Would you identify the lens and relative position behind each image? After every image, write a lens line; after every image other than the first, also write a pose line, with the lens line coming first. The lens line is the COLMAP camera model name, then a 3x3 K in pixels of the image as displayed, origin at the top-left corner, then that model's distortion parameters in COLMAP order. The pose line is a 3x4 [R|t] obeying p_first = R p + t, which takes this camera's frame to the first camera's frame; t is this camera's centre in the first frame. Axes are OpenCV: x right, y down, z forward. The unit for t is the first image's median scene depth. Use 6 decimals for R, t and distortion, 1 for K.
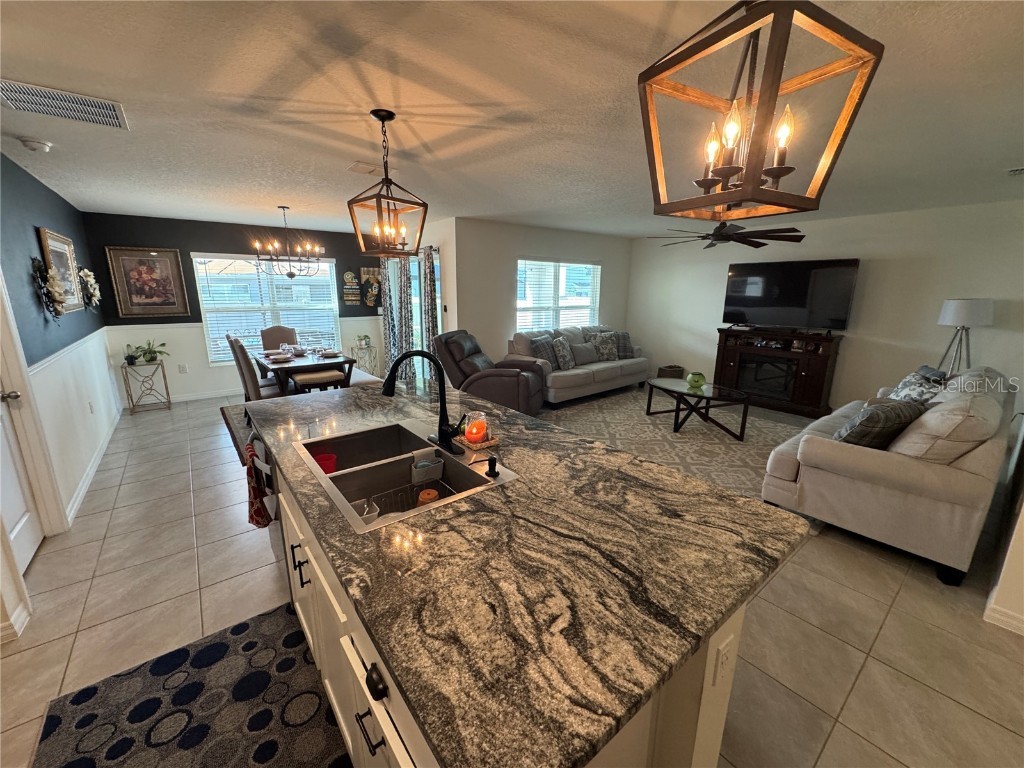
lens RADIAL K [[408.1, 0, 511.8], [0, 408.1, 383.1], [0, 0, 1]] dist [-0.003987, 0.000569]
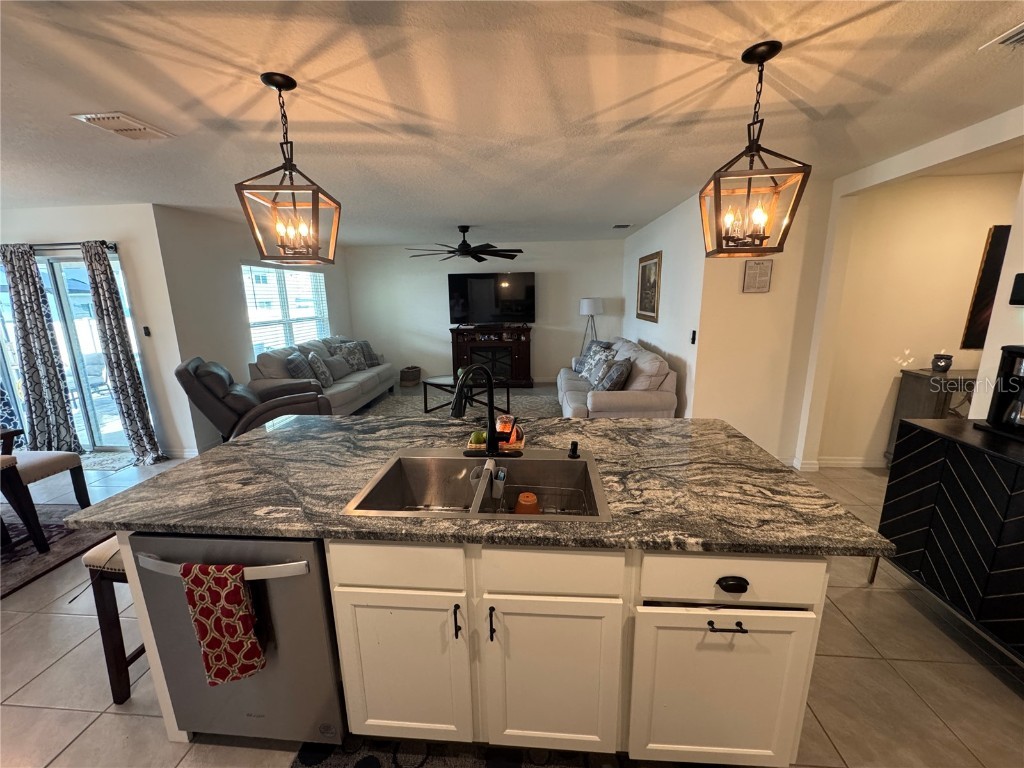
lens RADIAL K [[408.1, 0, 508.9], [0, 408.1, 383.6], [0, 0, 1]] dist [-0.003987, 0.000569]
pose [[0.685073, -0.173718, 0.707458, -0.311142], [0.184126, 0.980910, 0.062564, -0.029175], [-0.704821, 0.087400, 0.703981, 0.092061]]
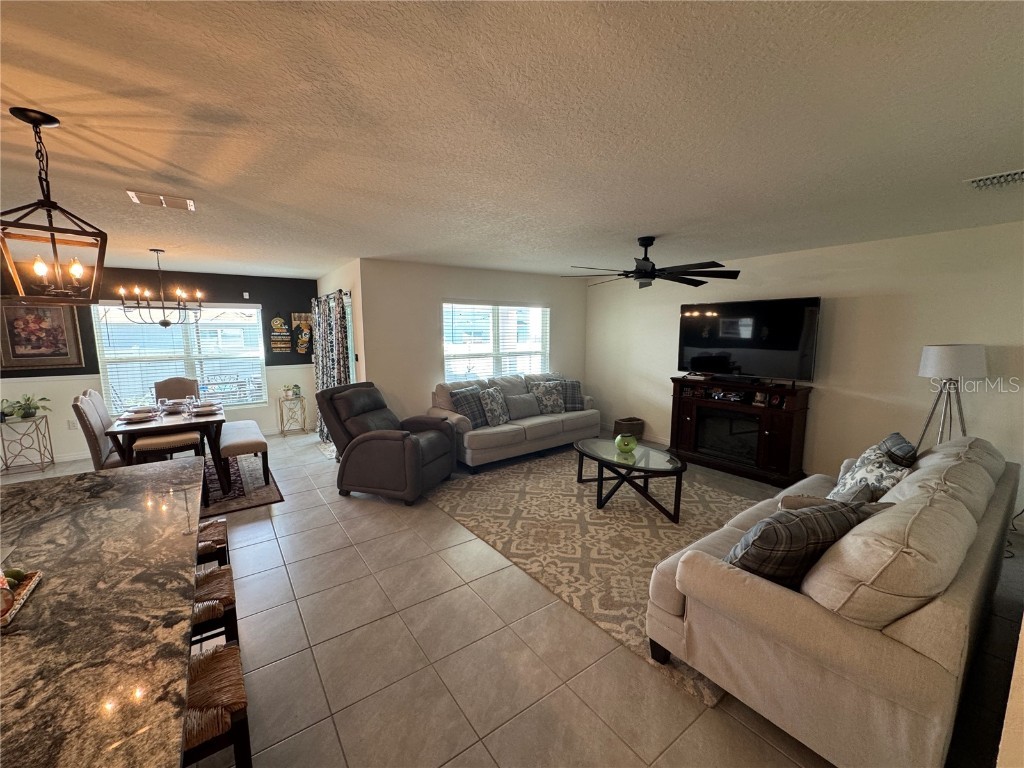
lens RADIAL K [[408.1, 0, 510.9], [0, 408.1, 383.7], [0, 0, 1]] dist [-0.003987, 0.000569]
pose [[0.999083, -0.004139, -0.042619, 0.267527], [0.000068, 0.995469, -0.095086, -0.051255], [0.042819, 0.094996, 0.994556, 0.165428]]
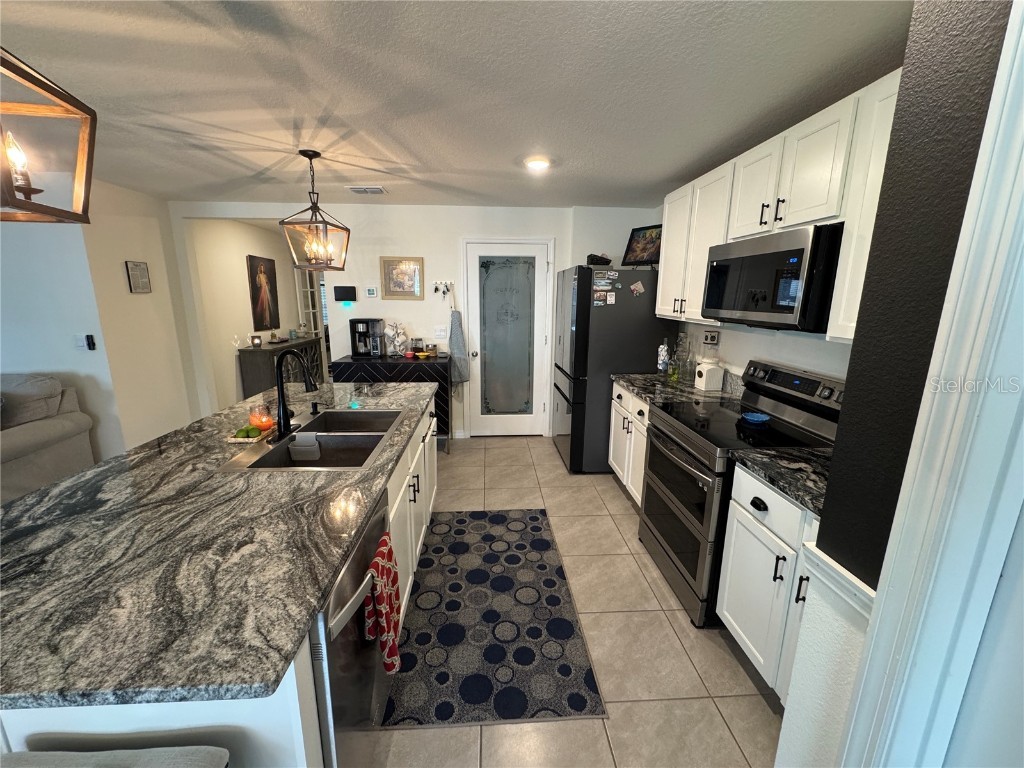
lens RADIAL K [[408.1, 0, 512.3], [0, 408.1, 383.3], [0, 0, 1]] dist [-0.003987, 0.000569]
pose [[-0.819976, -0.131998, 0.556971, -0.485181], [0.116619, 0.914114, 0.388325, -0.127244], [-0.560393, 0.383370, -0.734158, 0.537920]]
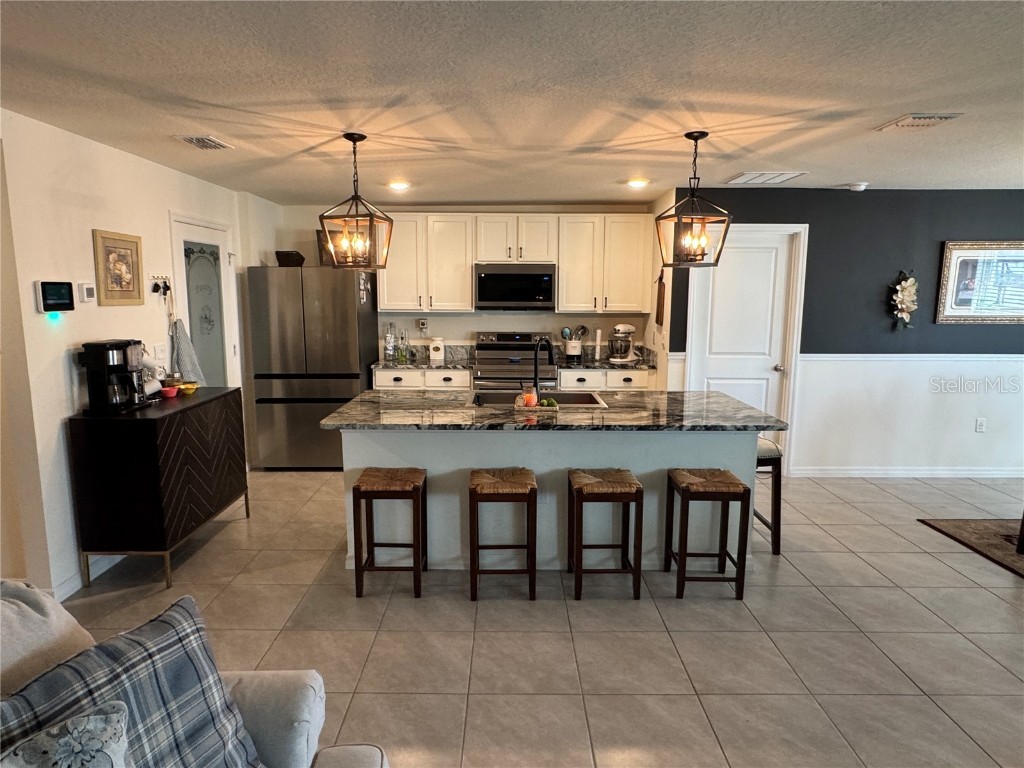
lens RADIAL K [[624.6, 0, 505.7], [0, 624.6, 381.8], [0, 0, 1]] dist [0.001494, 0.000089]
pose [[-0.622580, 0.106055, -0.775336, 0.612785], [-0.182058, 0.943960, 0.275309, -0.195373], [0.761084, 0.312558, -0.568382, 0.817659]]
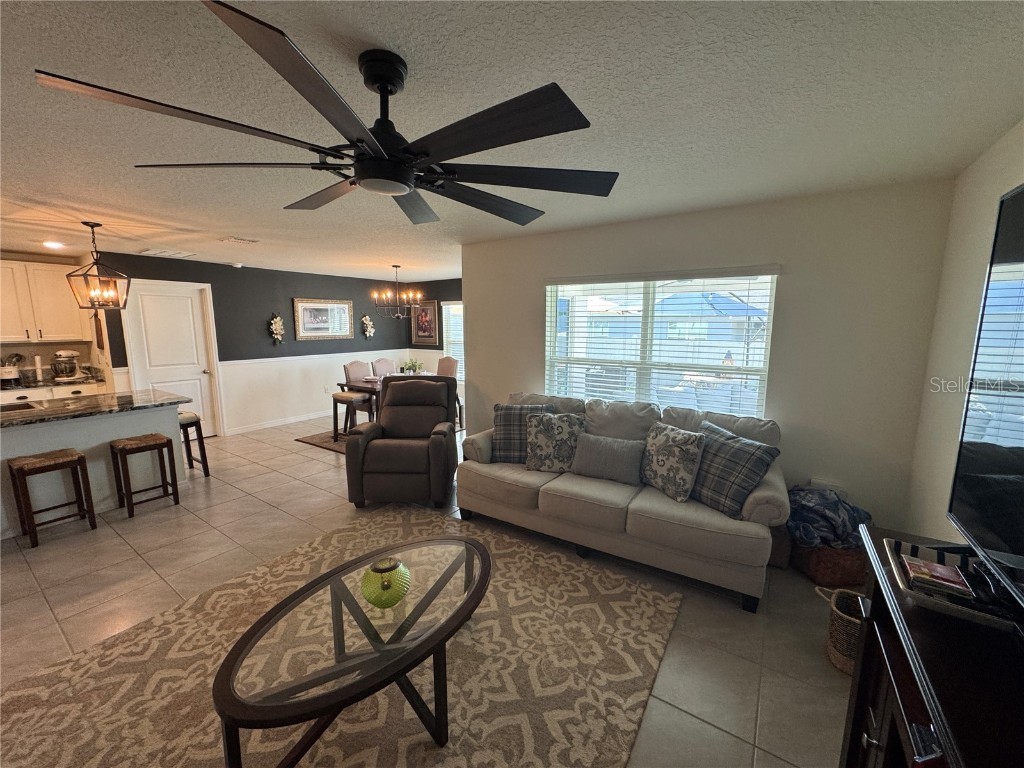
lens RADIAL K [[408.1, 0, 509.8], [0, 408.1, 382.6], [0, 0, 1]] dist [-0.003987, 0.000569]
pose [[0.303166, 0.131918, -0.943763, 0.843104], [-0.212430, 0.974806, 0.068017, -0.238962], [0.928958, 0.179863, 0.323552, 1.001591]]
